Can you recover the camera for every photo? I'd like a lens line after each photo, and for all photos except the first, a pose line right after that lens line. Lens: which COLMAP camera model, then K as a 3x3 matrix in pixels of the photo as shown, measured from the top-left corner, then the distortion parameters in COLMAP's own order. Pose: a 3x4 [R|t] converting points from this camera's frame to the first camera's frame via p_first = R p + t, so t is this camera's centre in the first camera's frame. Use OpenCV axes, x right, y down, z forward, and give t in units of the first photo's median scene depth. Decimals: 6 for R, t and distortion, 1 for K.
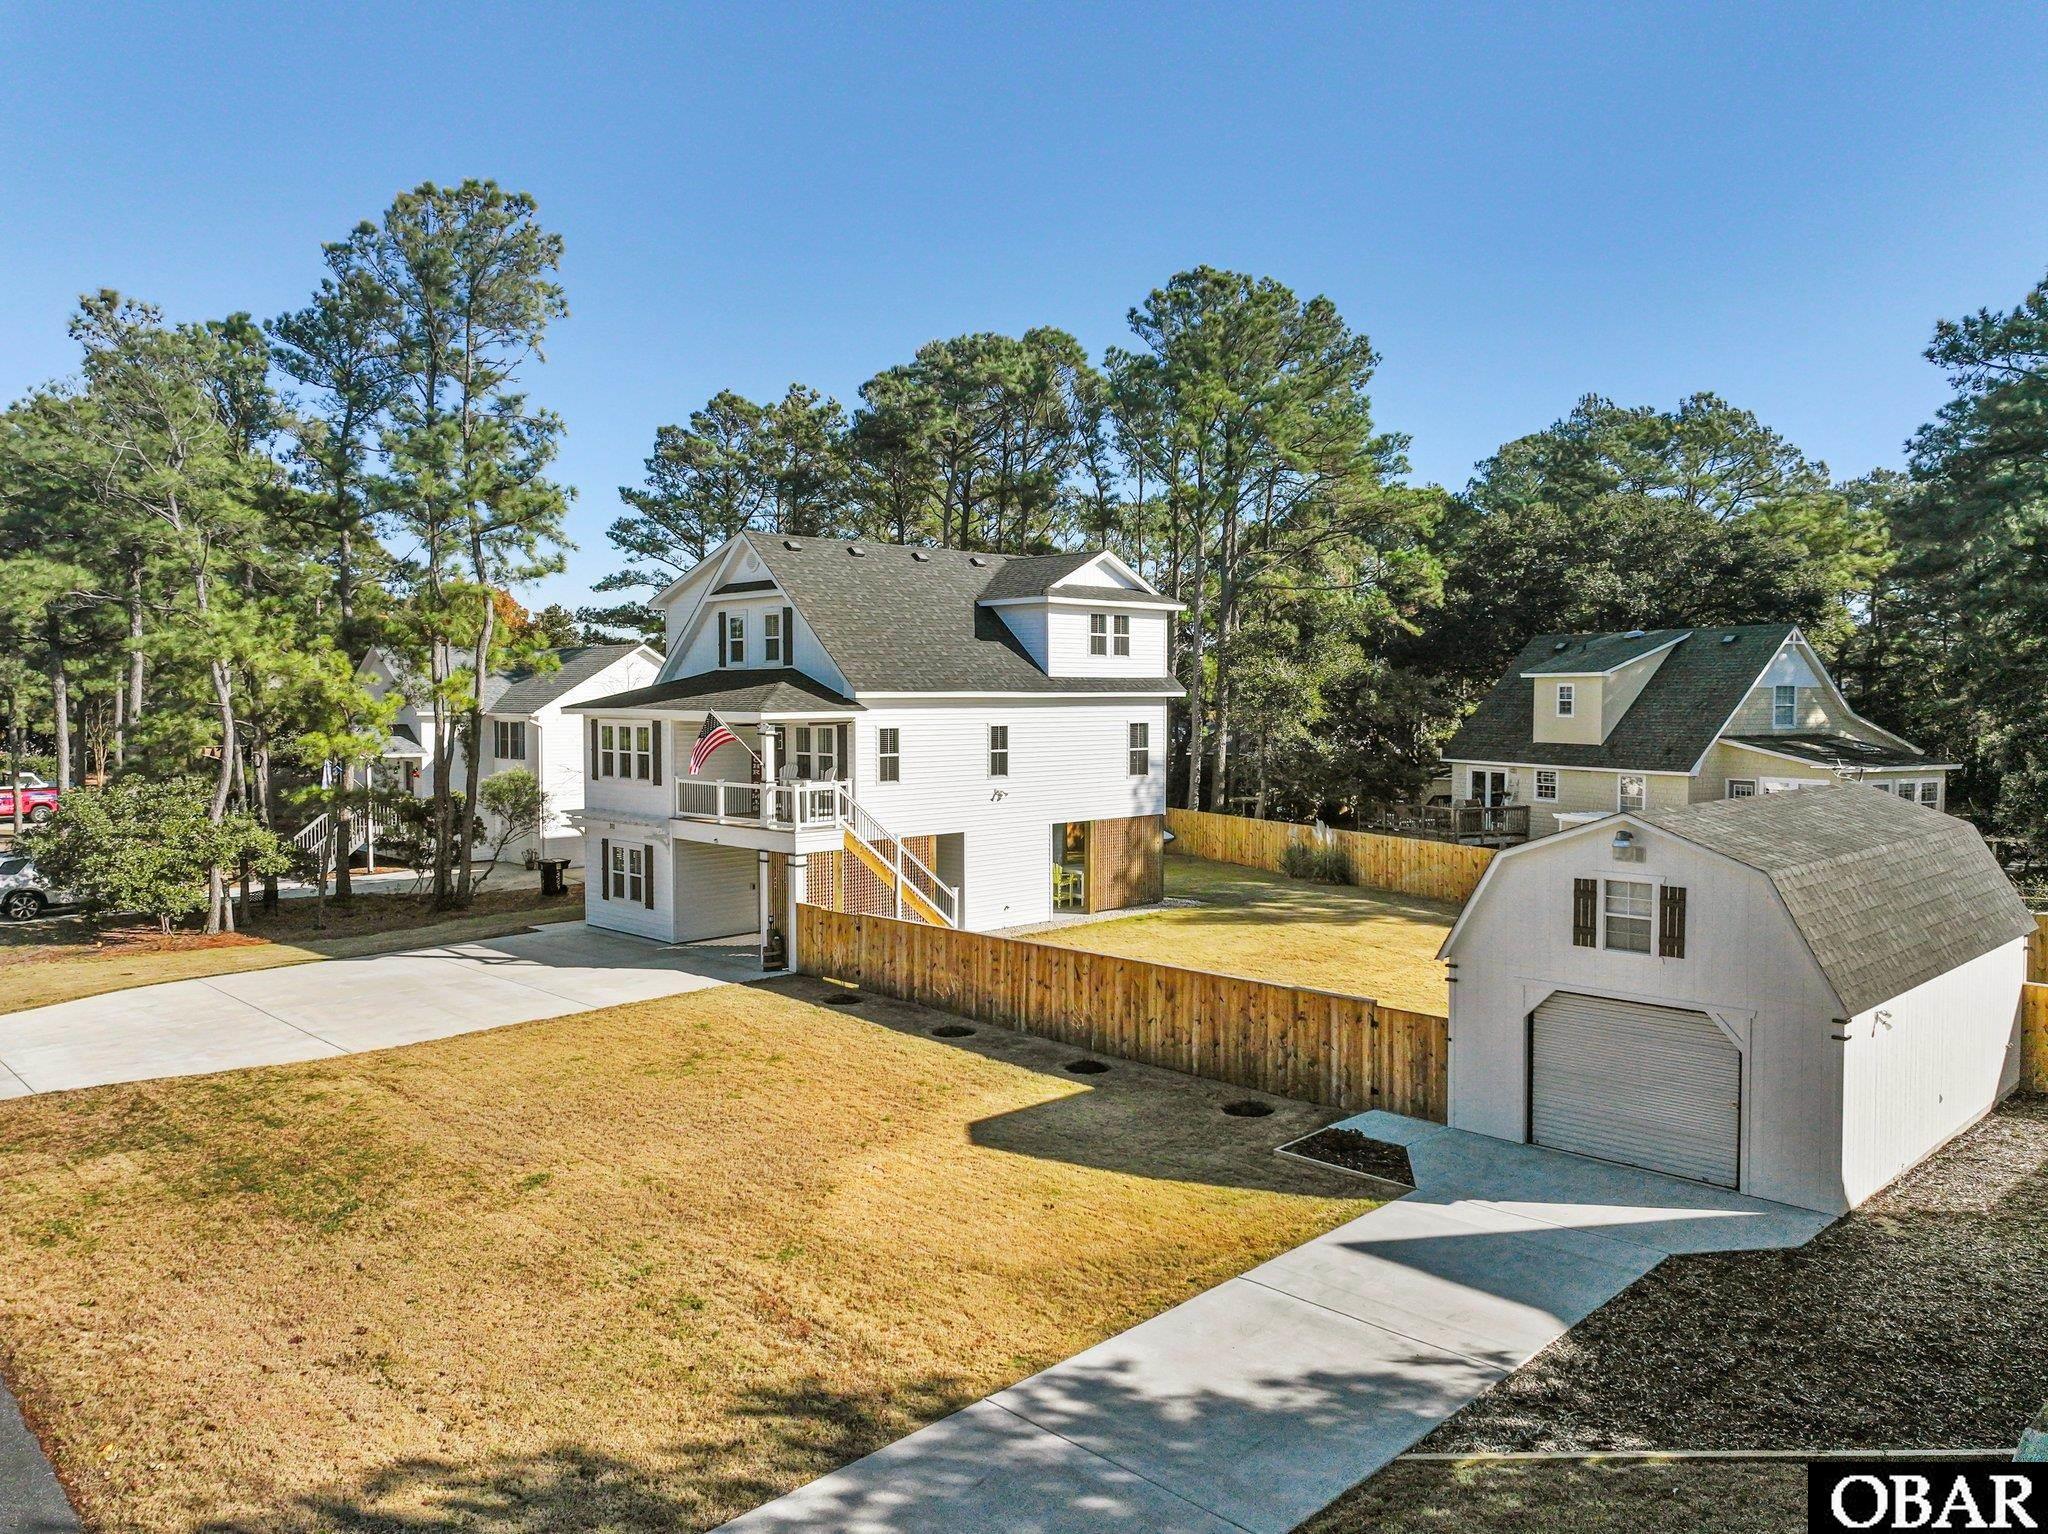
lens RADIAL K [[1447.2, 0, 1024.0], [0, 1447.2, 767.0], [0, 0, 1]] dist [0.003431, 0.004073]
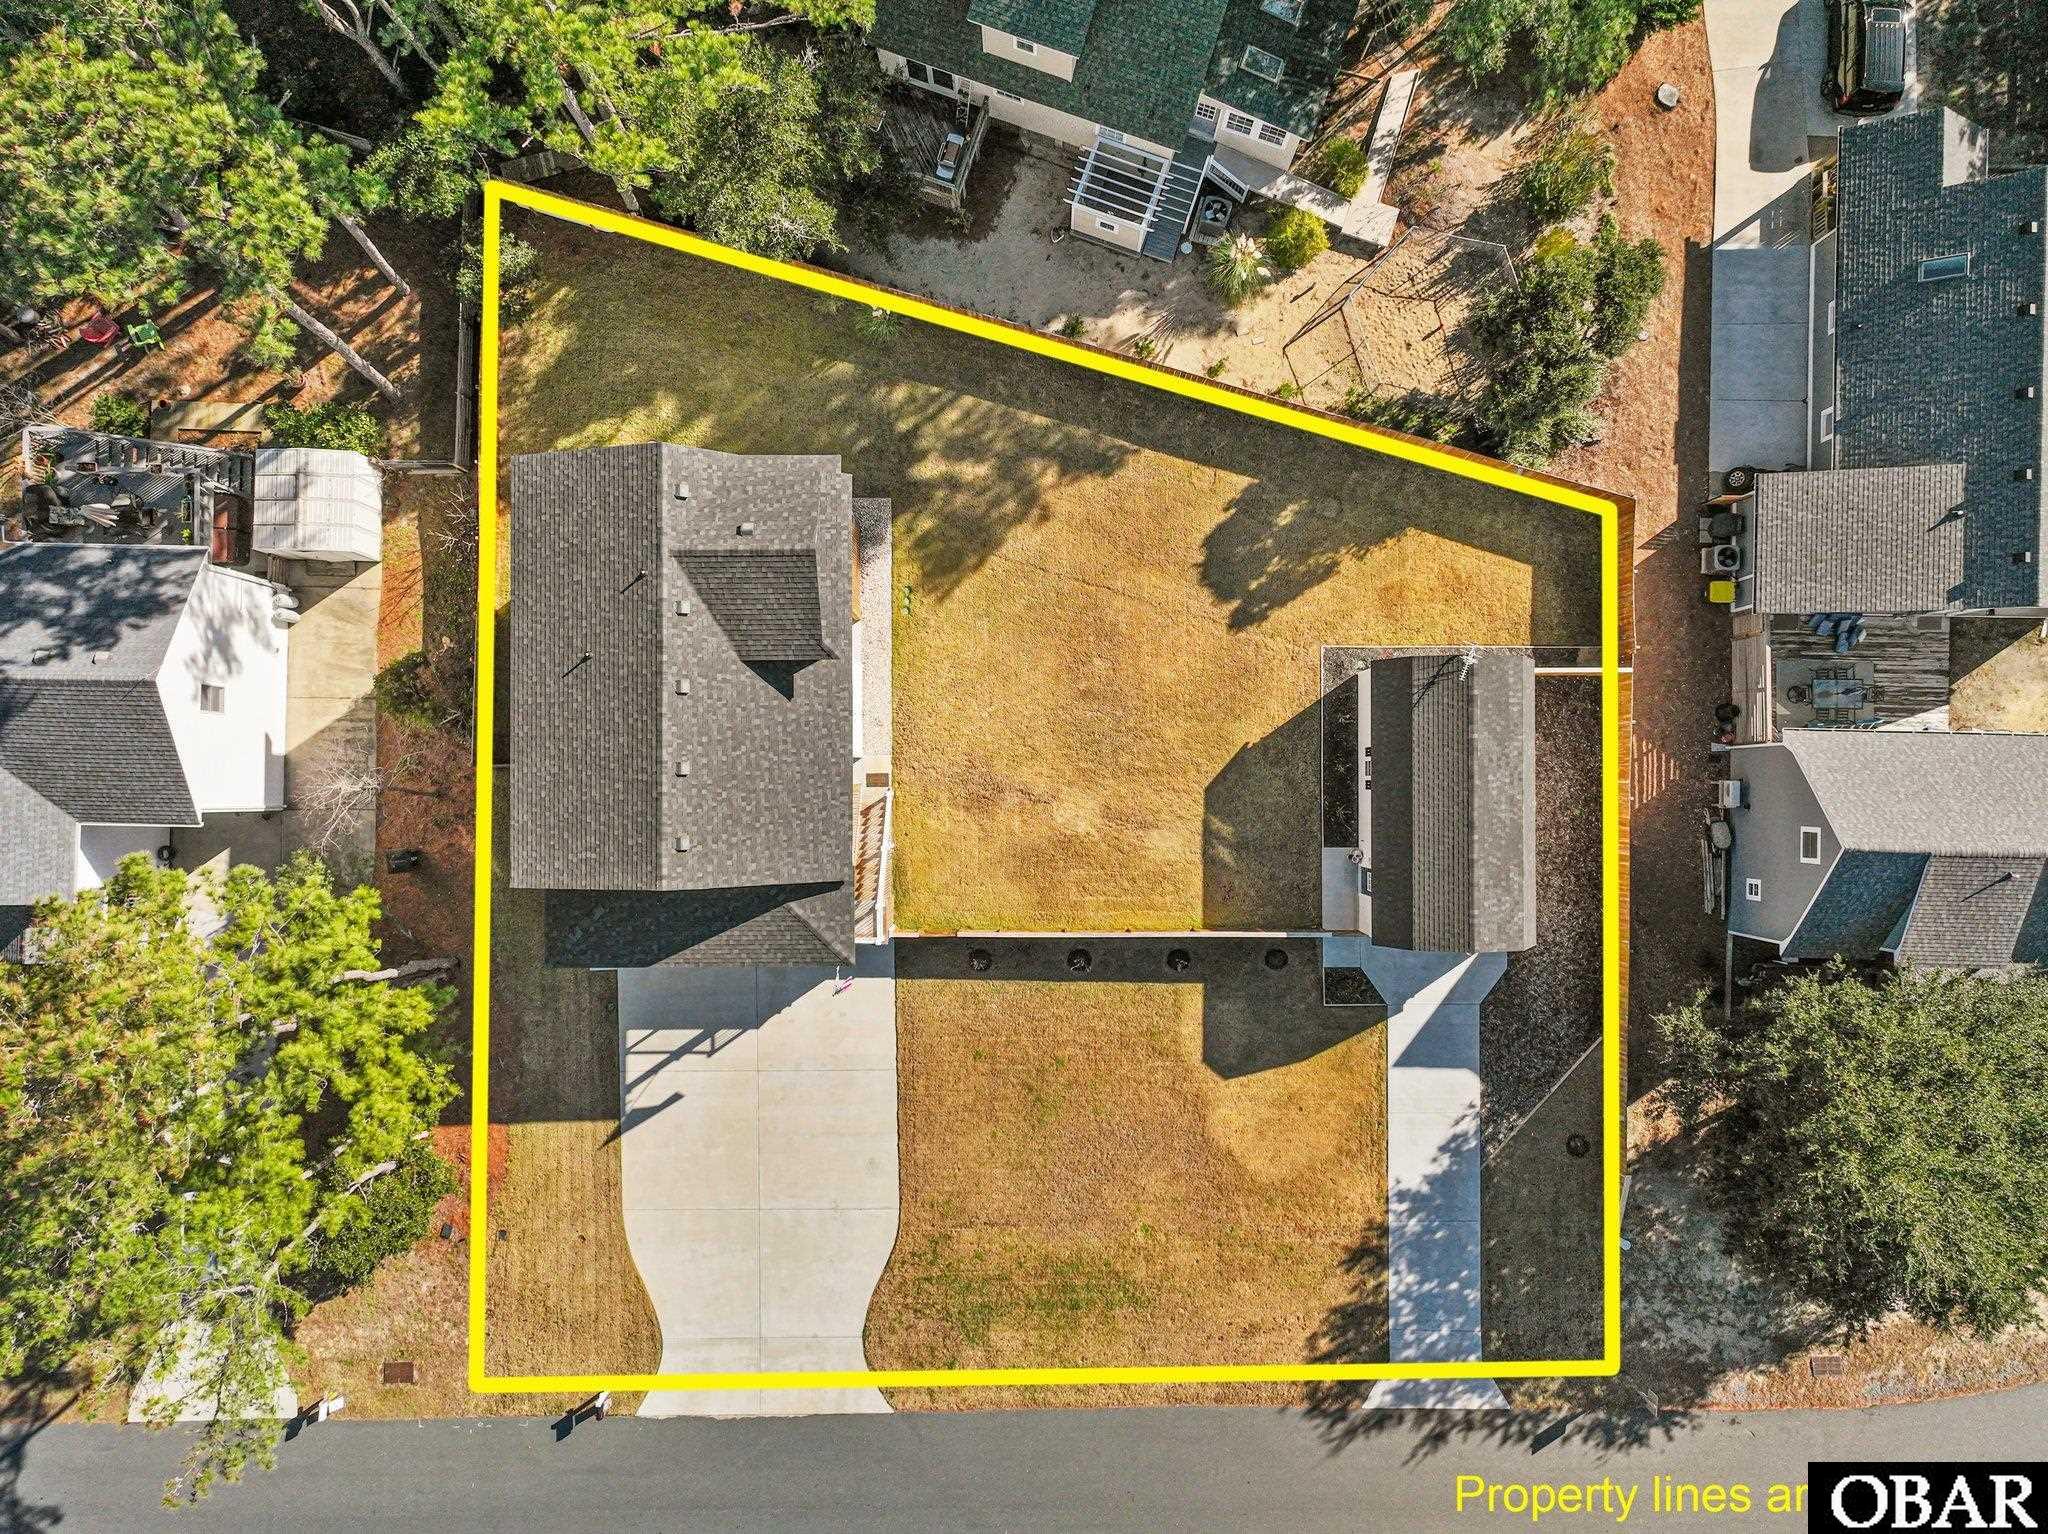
lens RADIAL K [[1447.2, 0, 1024.0], [0, 1447.2, 767.0], [0, 0, 1]] dist [0.003431, 0.004073]
pose [[0.694472, -0.719489, 0.006641, 0.052759], [0.049152, 0.056646, 0.997184, -1.239860], [-0.717839, -0.692189, 0.074703, 0.801386]]
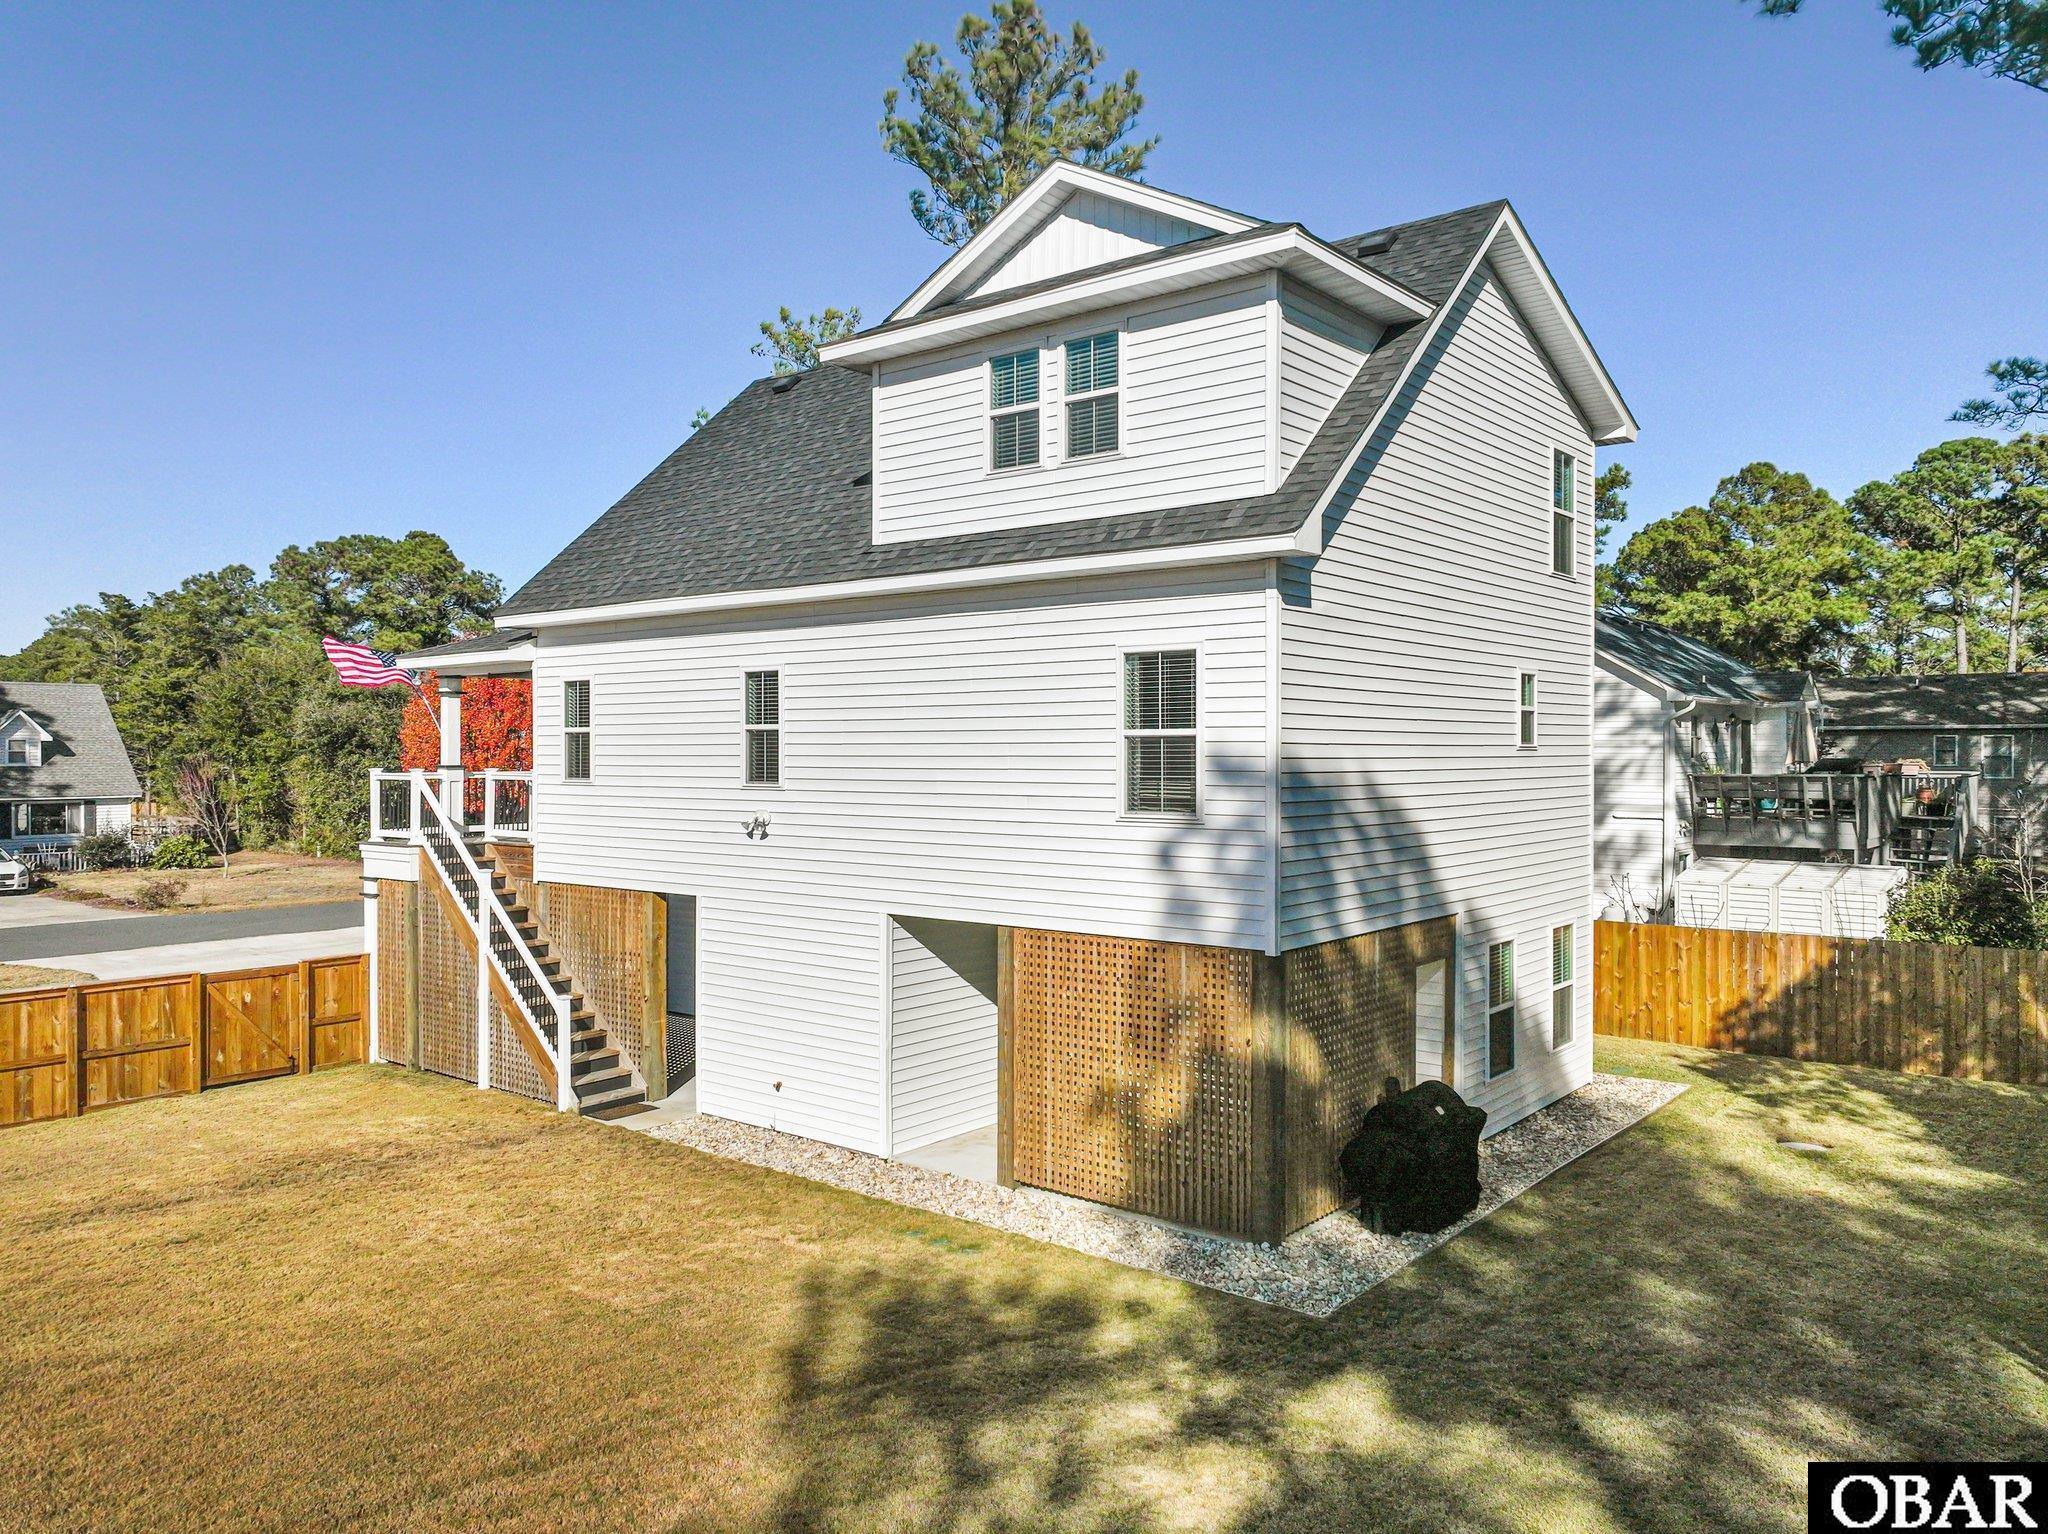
lens RADIAL K [[1447.2, 0, 1024.0], [0, 1447.2, 767.0], [0, 0, 1]] dist [0.003431, 0.004073]
pose [[0.113932, 0.013245, -0.993400, 0.452085], [-0.050922, 0.998675, 0.007475, -0.006554], [0.992183, 0.049734, 0.114455, 1.066607]]
